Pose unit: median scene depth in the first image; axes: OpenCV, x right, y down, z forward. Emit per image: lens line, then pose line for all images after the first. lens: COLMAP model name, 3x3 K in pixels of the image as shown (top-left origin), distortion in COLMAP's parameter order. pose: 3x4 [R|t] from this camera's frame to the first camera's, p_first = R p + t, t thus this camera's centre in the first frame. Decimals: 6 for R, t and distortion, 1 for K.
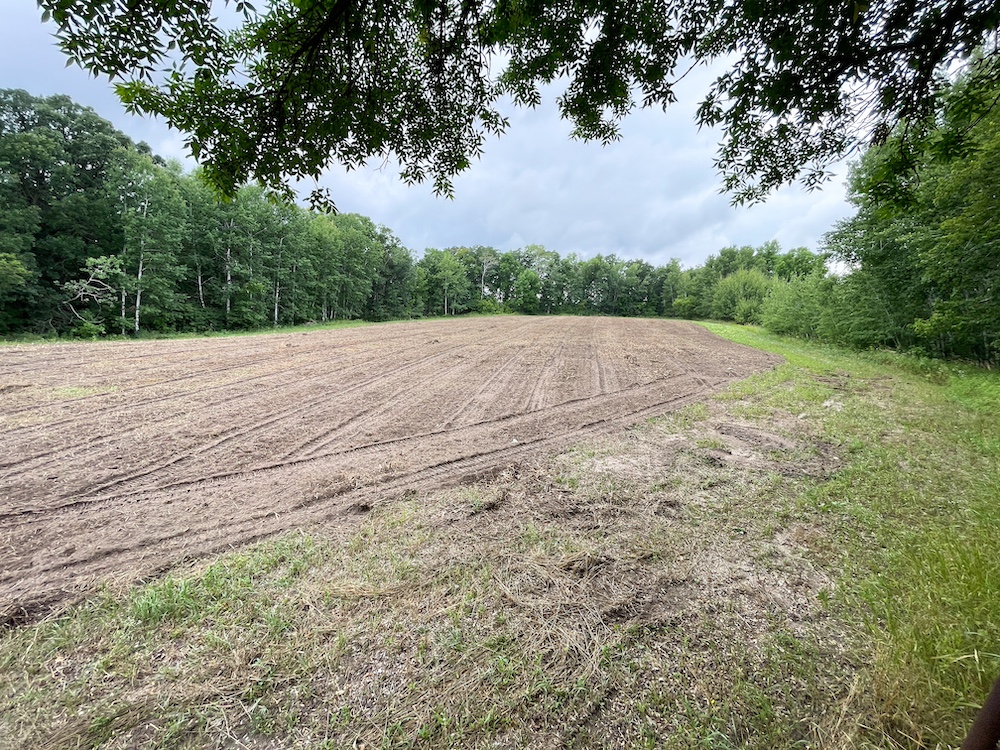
lens RADIAL K [[400.4, 0, 499.1], [0, 400.4, 374.8], [0, 0, 1]] dist [0.000567, -0.000031]
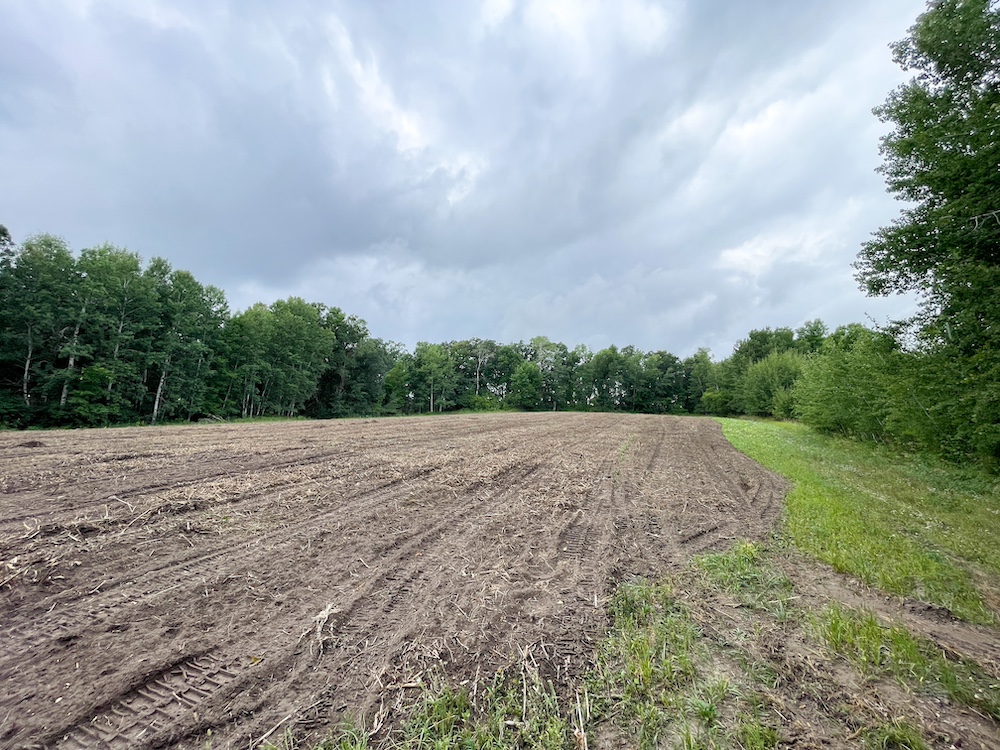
lens RADIAL K [[400.4, 0, 499.4], [0, 400.4, 377.9], [0, 0, 1]] dist [0.000567, -0.000031]
pose [[0.993080, -0.013493, -0.116665, 0.115464], [-0.014928, 0.970817, -0.239354, -0.012833], [0.116490, 0.239440, 0.963898, 0.139124]]
